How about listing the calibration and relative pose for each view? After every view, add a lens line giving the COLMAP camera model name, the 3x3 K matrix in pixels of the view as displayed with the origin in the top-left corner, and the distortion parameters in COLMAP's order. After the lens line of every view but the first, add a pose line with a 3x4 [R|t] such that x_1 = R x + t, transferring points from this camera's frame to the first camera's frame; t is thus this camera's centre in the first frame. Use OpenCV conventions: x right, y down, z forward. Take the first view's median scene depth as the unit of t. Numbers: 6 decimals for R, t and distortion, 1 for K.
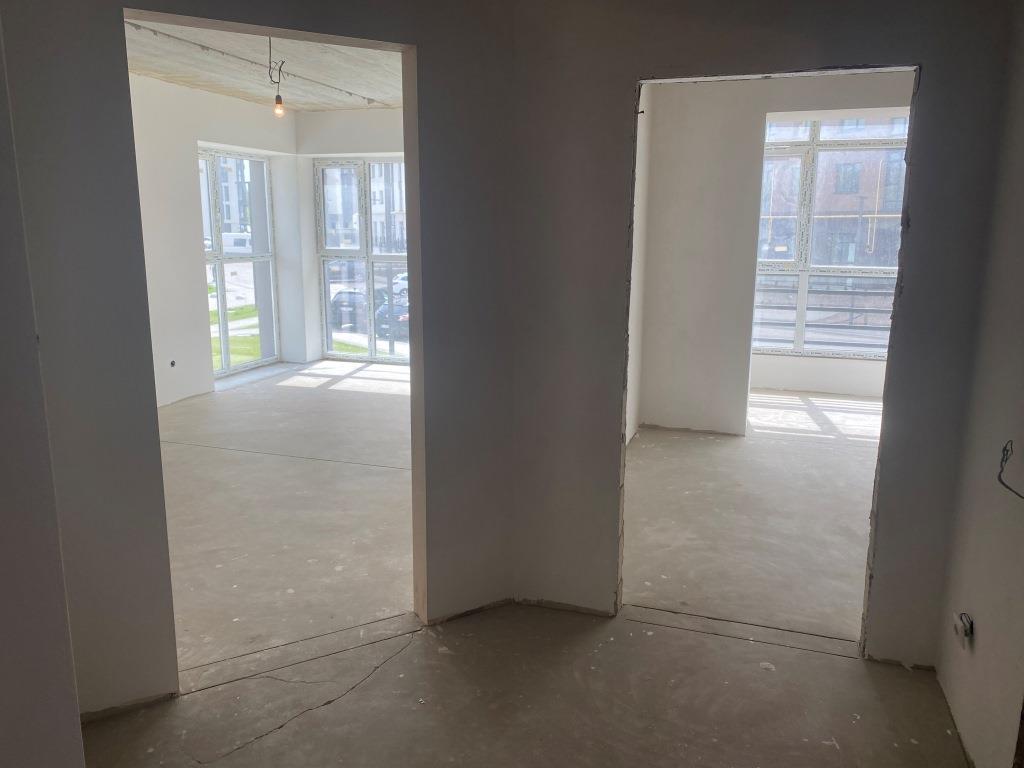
lens RADIAL K [[784.5, 0, 517.0], [0, 784.5, 376.6], [0, 0, 1]] dist [0.072112, -0.083856]
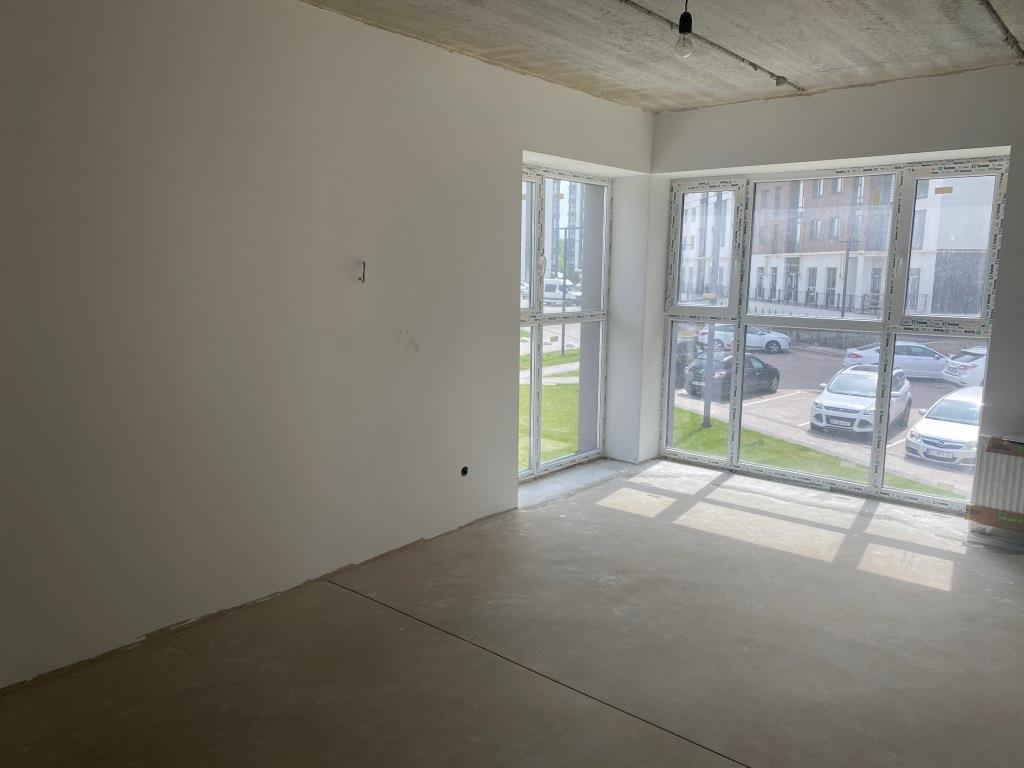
lens RADIAL K [[784.5, 0, 517.0], [0, 784.5, 376.6], [0, 0, 1]] dist [0.072112, -0.083856]
pose [[0.930888, 0.055312, -0.361093, -0.121064], [-0.075736, 0.996215, -0.042647, -0.059393], [0.357368, 0.067047, 0.931554, 0.303455]]
